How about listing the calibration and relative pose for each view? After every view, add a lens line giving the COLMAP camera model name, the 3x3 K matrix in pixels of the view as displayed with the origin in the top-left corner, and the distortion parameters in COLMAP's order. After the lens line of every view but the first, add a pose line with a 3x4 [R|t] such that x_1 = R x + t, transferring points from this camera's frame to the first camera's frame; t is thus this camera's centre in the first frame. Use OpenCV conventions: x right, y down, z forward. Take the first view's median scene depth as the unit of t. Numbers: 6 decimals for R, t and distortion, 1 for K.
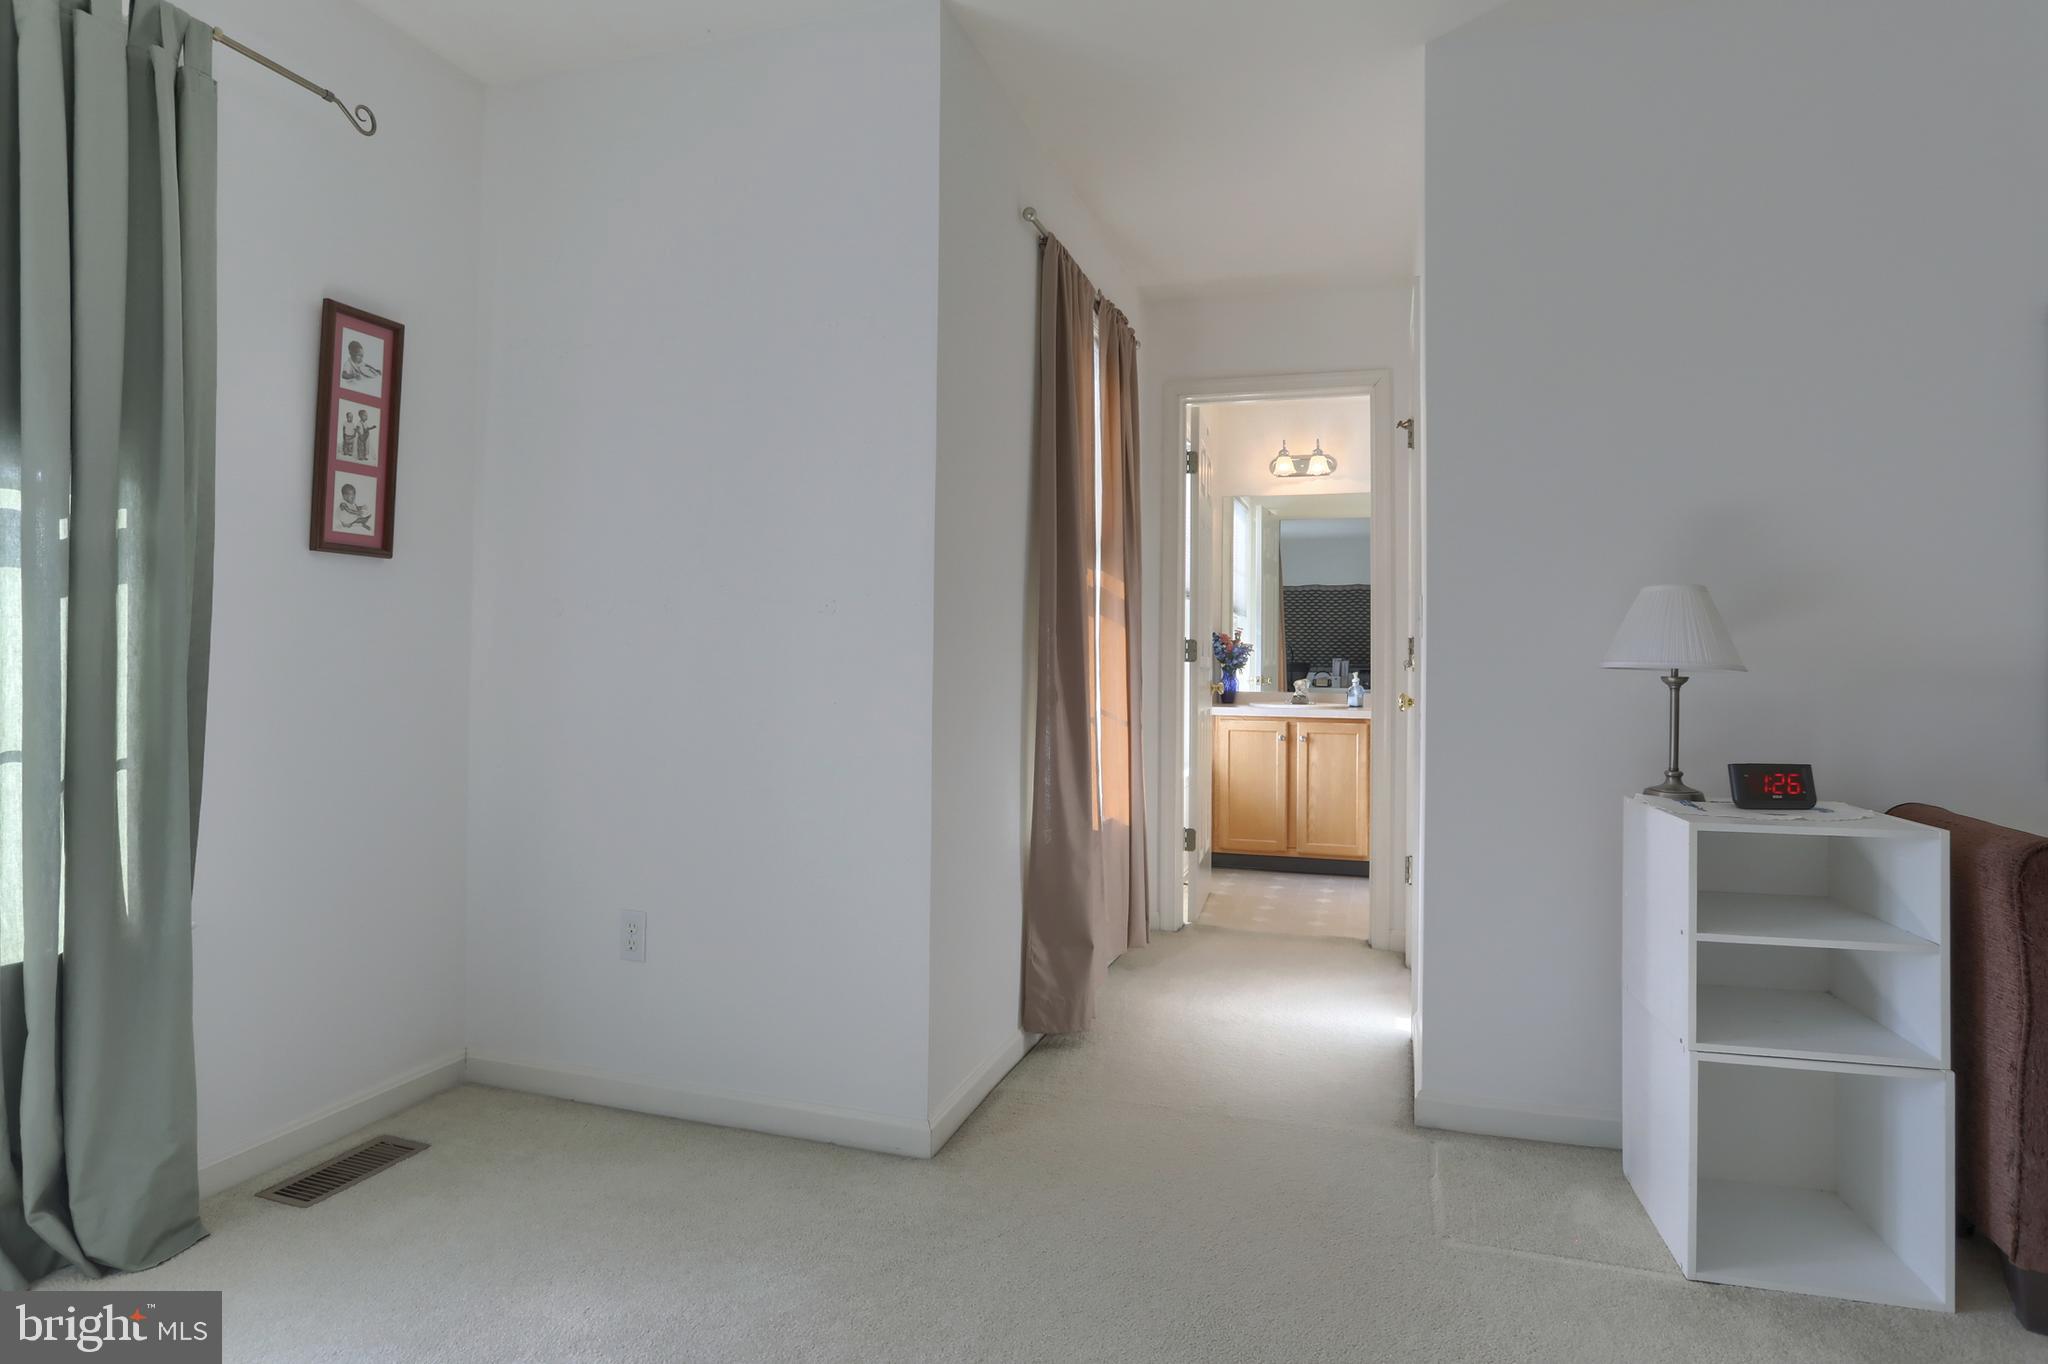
lens RADIAL K [[1122.2, 0, 1025.8], [0, 1122.2, 650.9], [0, 0, 1]] dist [-0.001754, 0.000864]
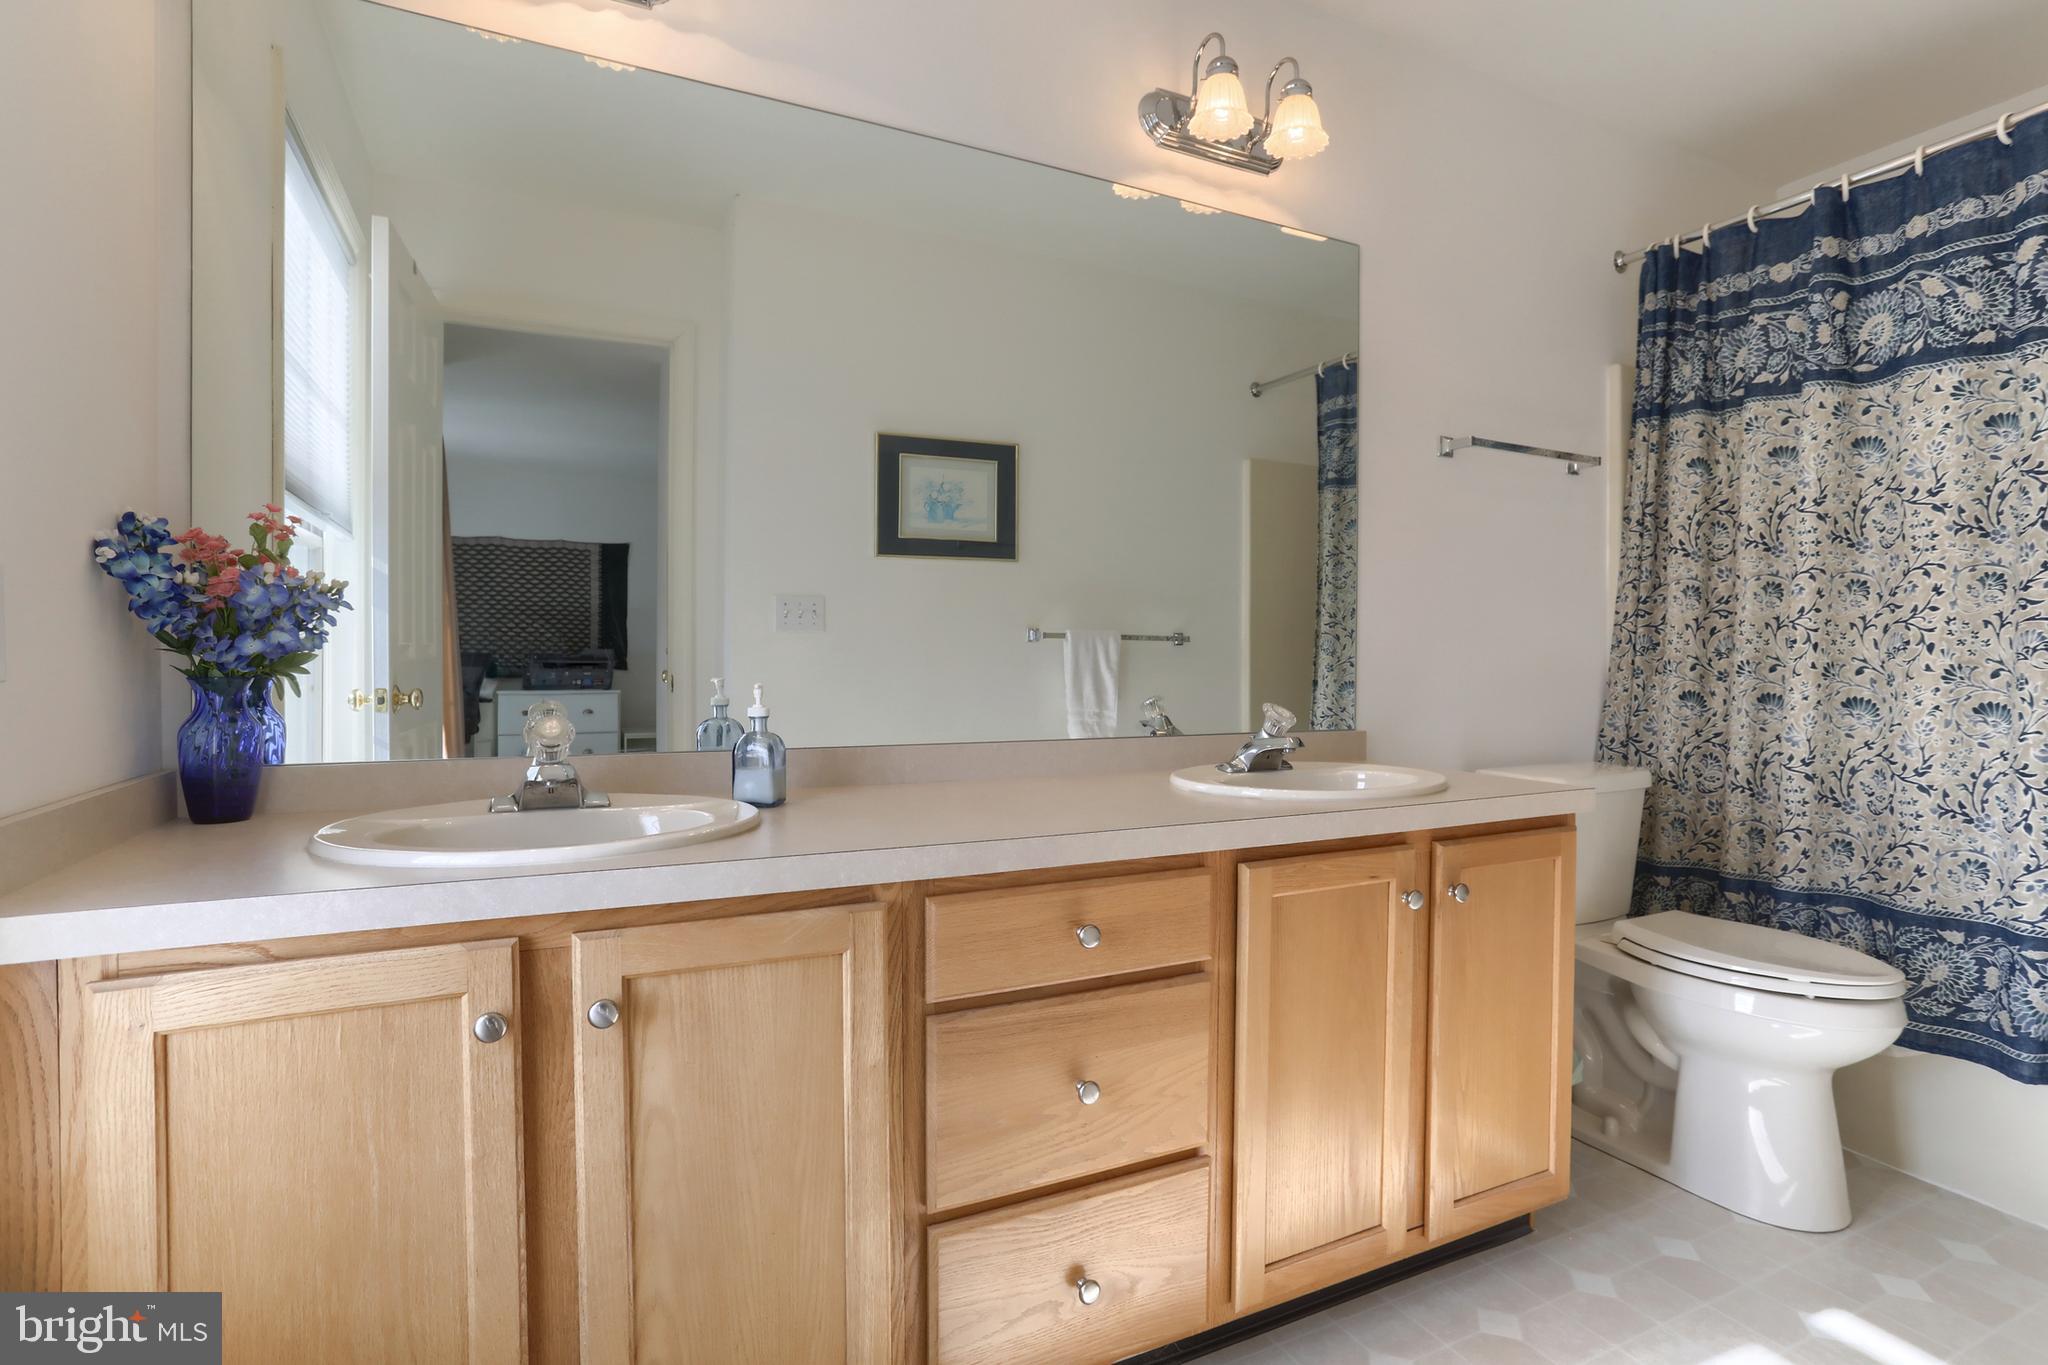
lens RADIAL K [[1046.4, 0, 1034.5], [0, 1046.4, 669.0], [0, 0, 1]] dist [-0.063572, 0.040089]
pose [[0.728210, -0.019977, 0.685062, 0.164629], [-0.001450, 0.999528, 0.030687, 0.007890], [-0.685352, -0.023340, 0.727838, 0.757482]]
